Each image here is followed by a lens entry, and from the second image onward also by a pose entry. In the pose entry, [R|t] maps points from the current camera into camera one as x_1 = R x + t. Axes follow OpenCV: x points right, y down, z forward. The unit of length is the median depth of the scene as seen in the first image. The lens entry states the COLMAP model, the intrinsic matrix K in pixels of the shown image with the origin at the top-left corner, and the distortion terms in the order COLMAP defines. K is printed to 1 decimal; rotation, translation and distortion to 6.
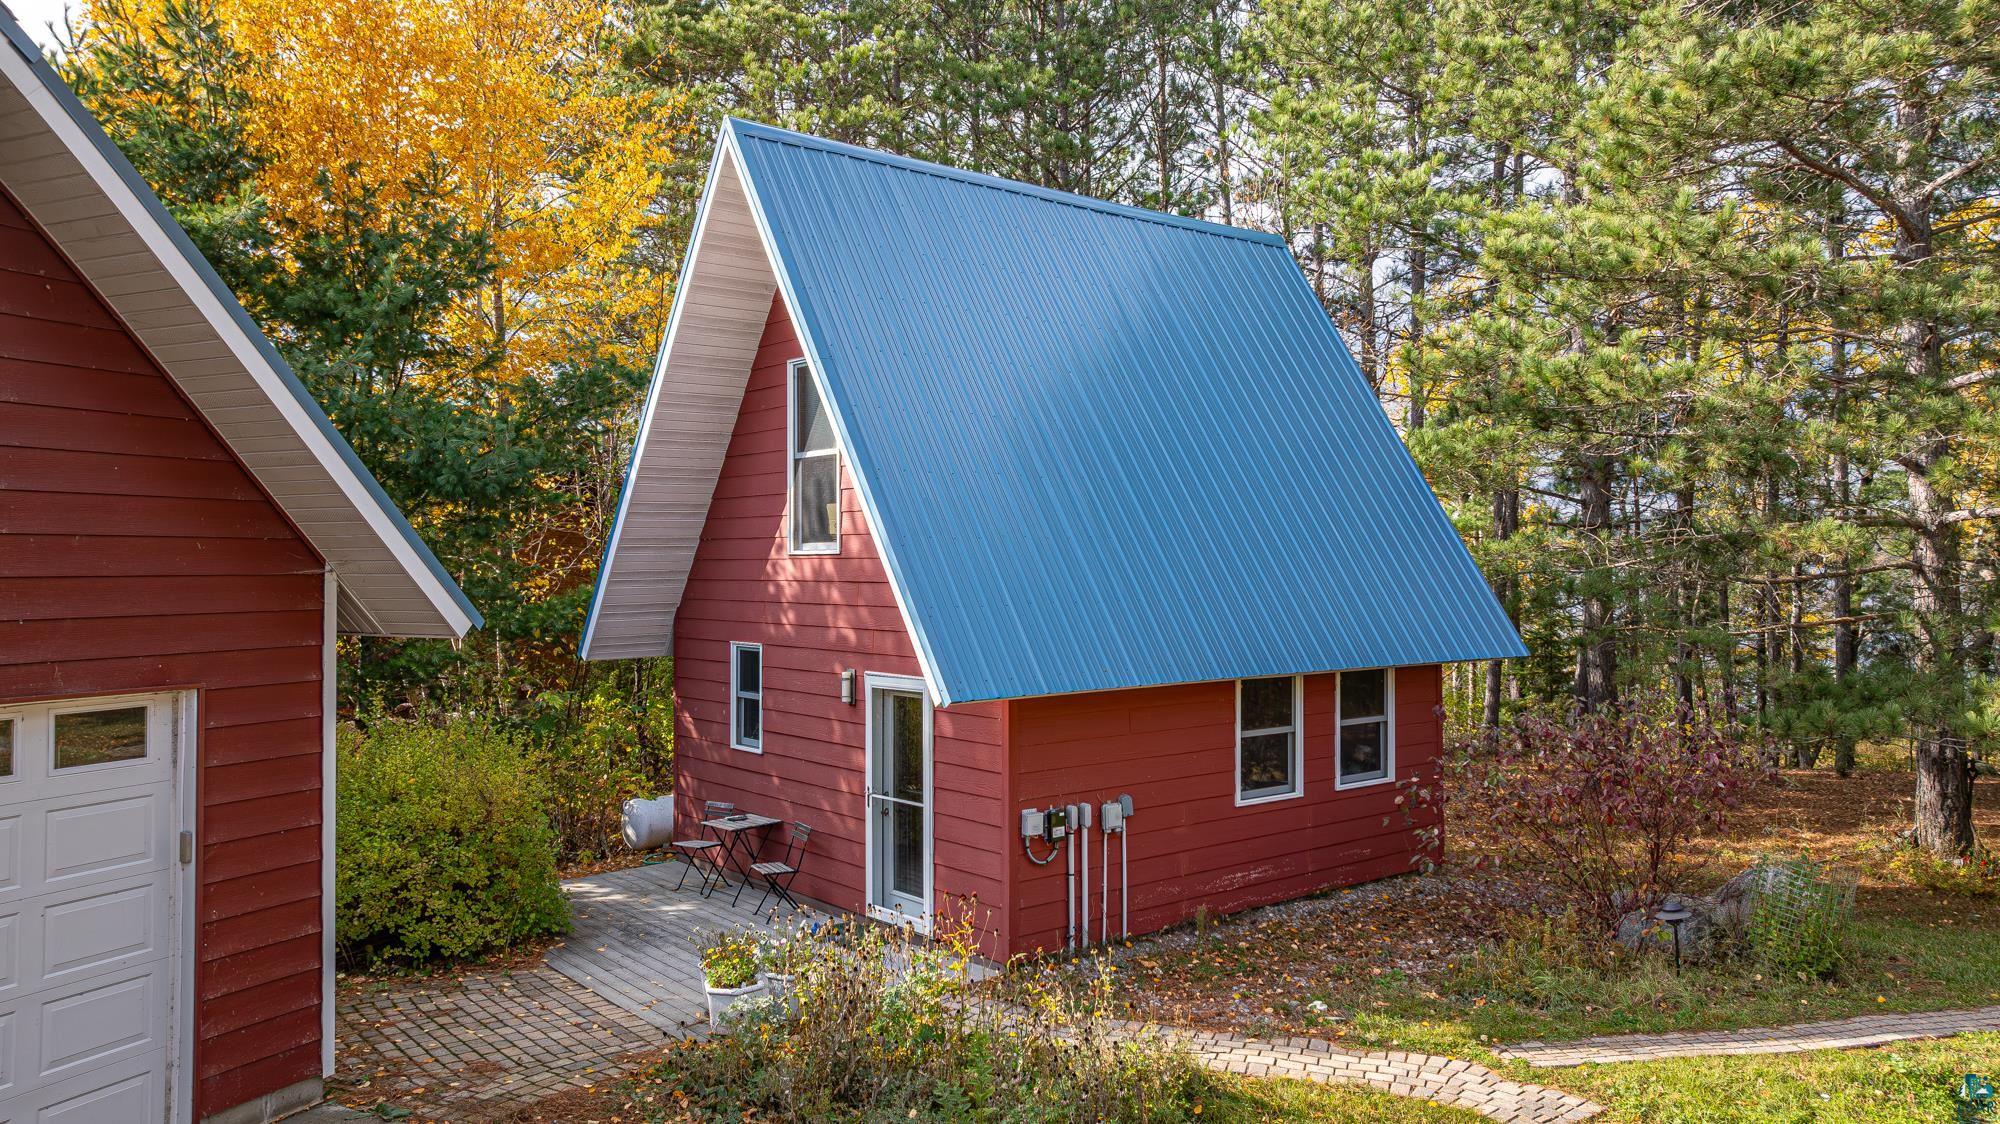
lens RADIAL K [[1436.4, 0, 1000.0], [0, 1436.4, 562.0], [0, 0, 1]] dist [-0.022536, 0.000331]
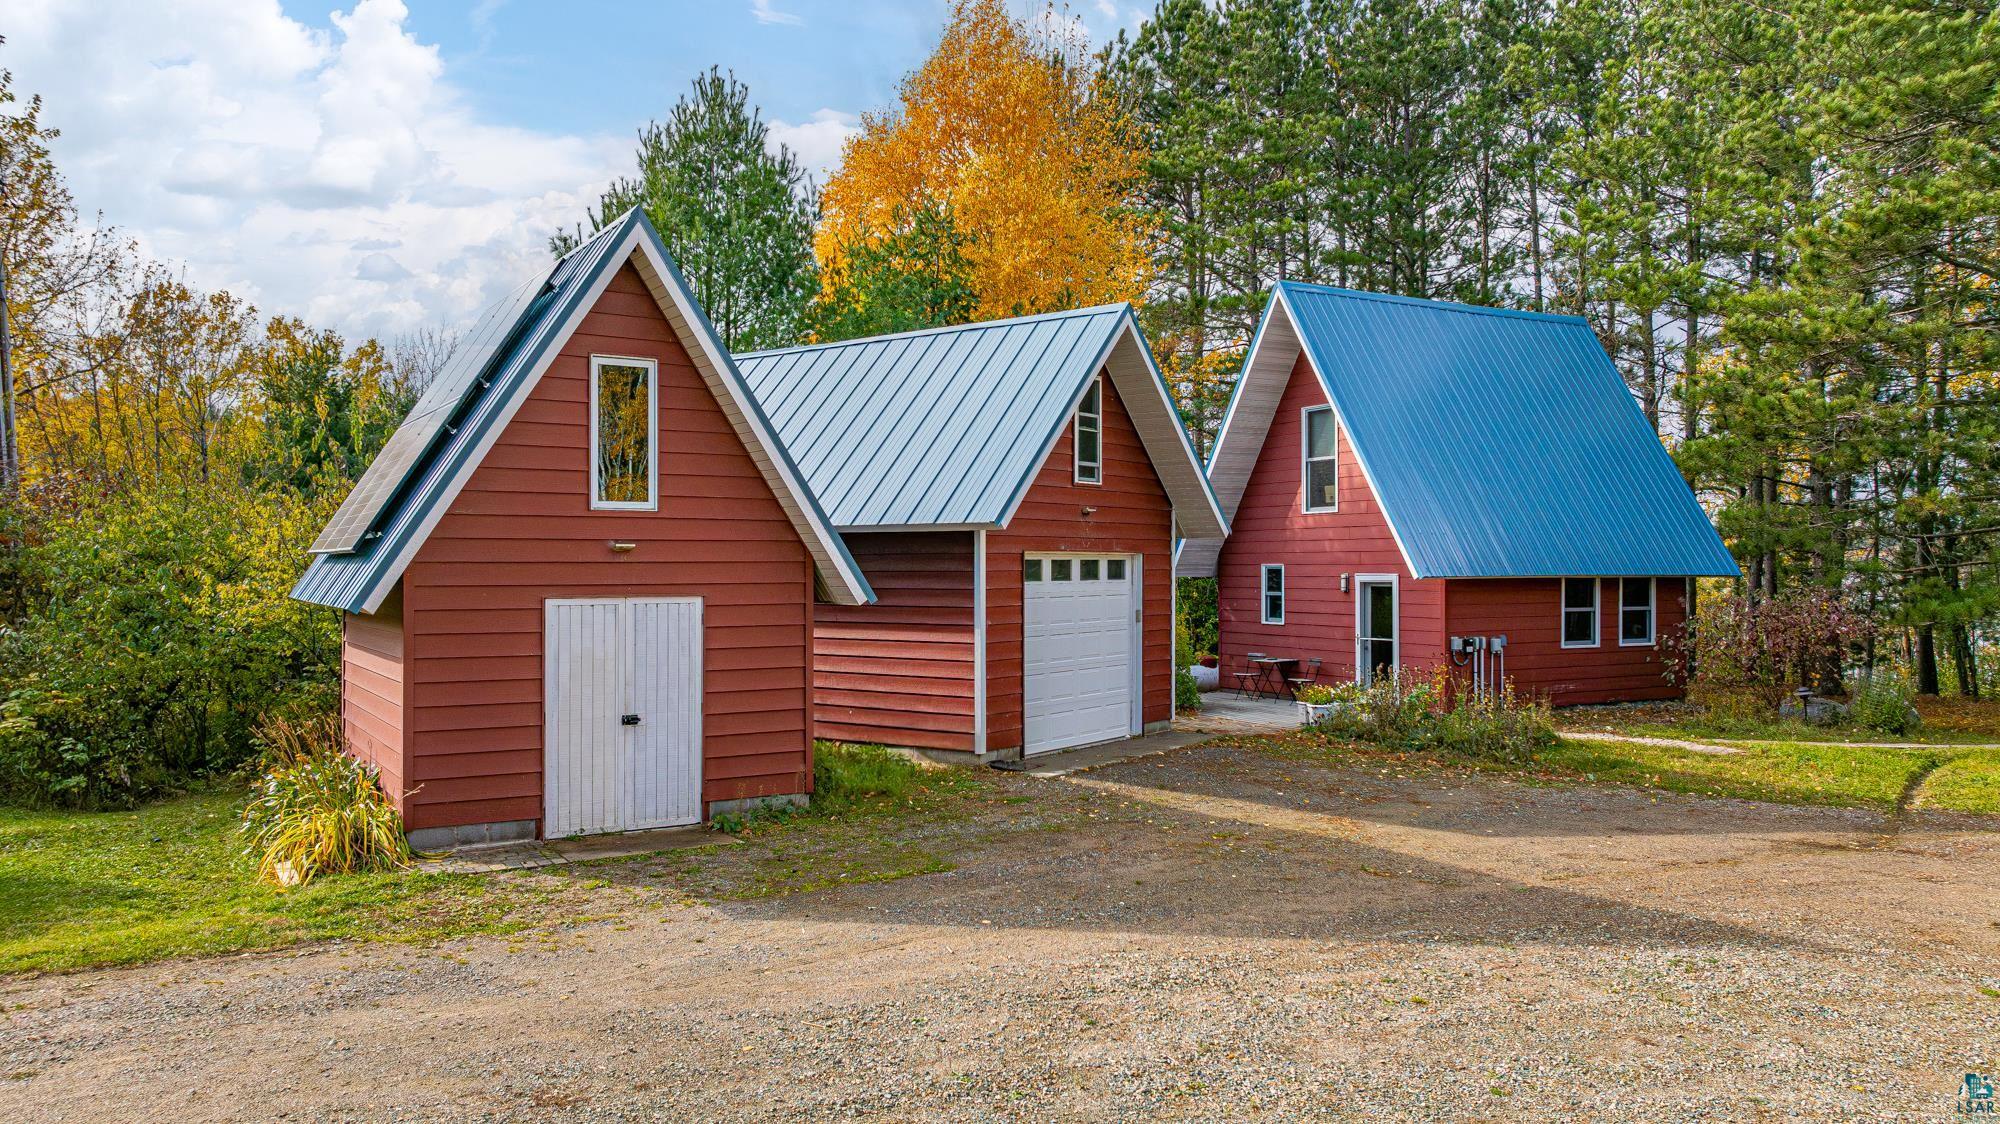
lens RADIAL K [[1436.4, 0, 1000.0], [0, 1436.4, 562.0], [0, 0, 1]] dist [-0.022536, 0.000331]
pose [[0.982197, 0.004554, -0.187798, -0.191551], [-0.004690, 0.999989, -0.000280, 0.061113], [0.187794, 0.001156, 0.982208, -0.904413]]
